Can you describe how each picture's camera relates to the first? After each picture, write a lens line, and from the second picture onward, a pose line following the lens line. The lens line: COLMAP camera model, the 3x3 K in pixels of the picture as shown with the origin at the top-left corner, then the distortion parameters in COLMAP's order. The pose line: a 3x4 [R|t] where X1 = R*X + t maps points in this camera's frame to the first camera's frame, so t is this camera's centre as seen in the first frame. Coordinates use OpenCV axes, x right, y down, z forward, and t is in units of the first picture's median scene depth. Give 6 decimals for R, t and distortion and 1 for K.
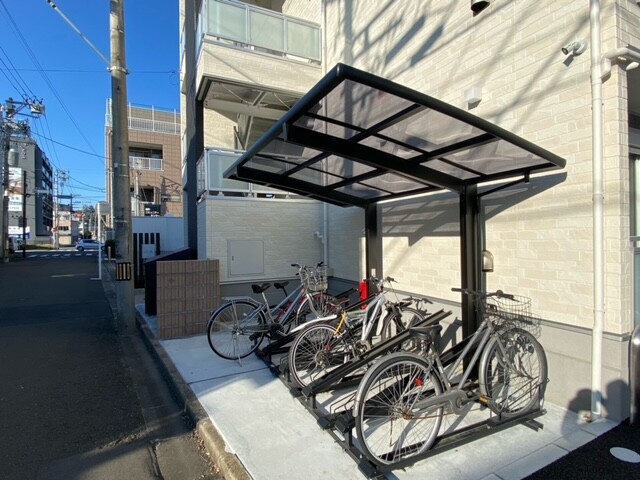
lens RADIAL K [[343.6, 0, 320.0], [0, 343.6, 240.0], [0, 0, 1]] dist [0.000807, -0.000264]
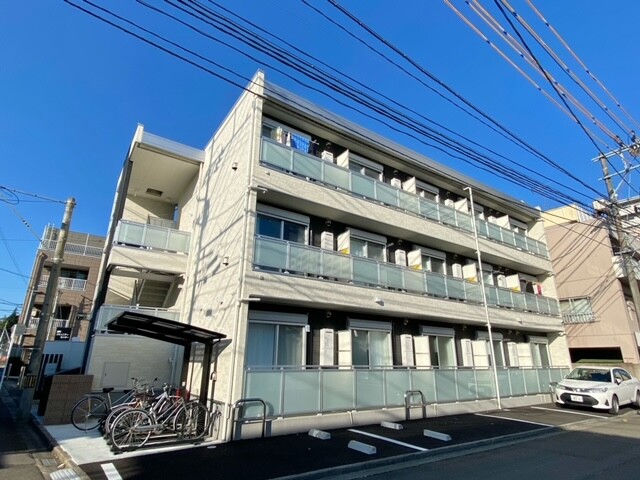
lens RADIAL K [[354.1, 0, 320.0], [0, 354.1, 240.0], [0, 0, 1]] dist [0.038424, -0.034017]
pose [[0.988462, 0.066848, 0.135923, 0.349912], [-0.020312, 0.947741, -0.318392, -0.022389], [-0.150104, 0.311958, 0.938164, -0.688181]]
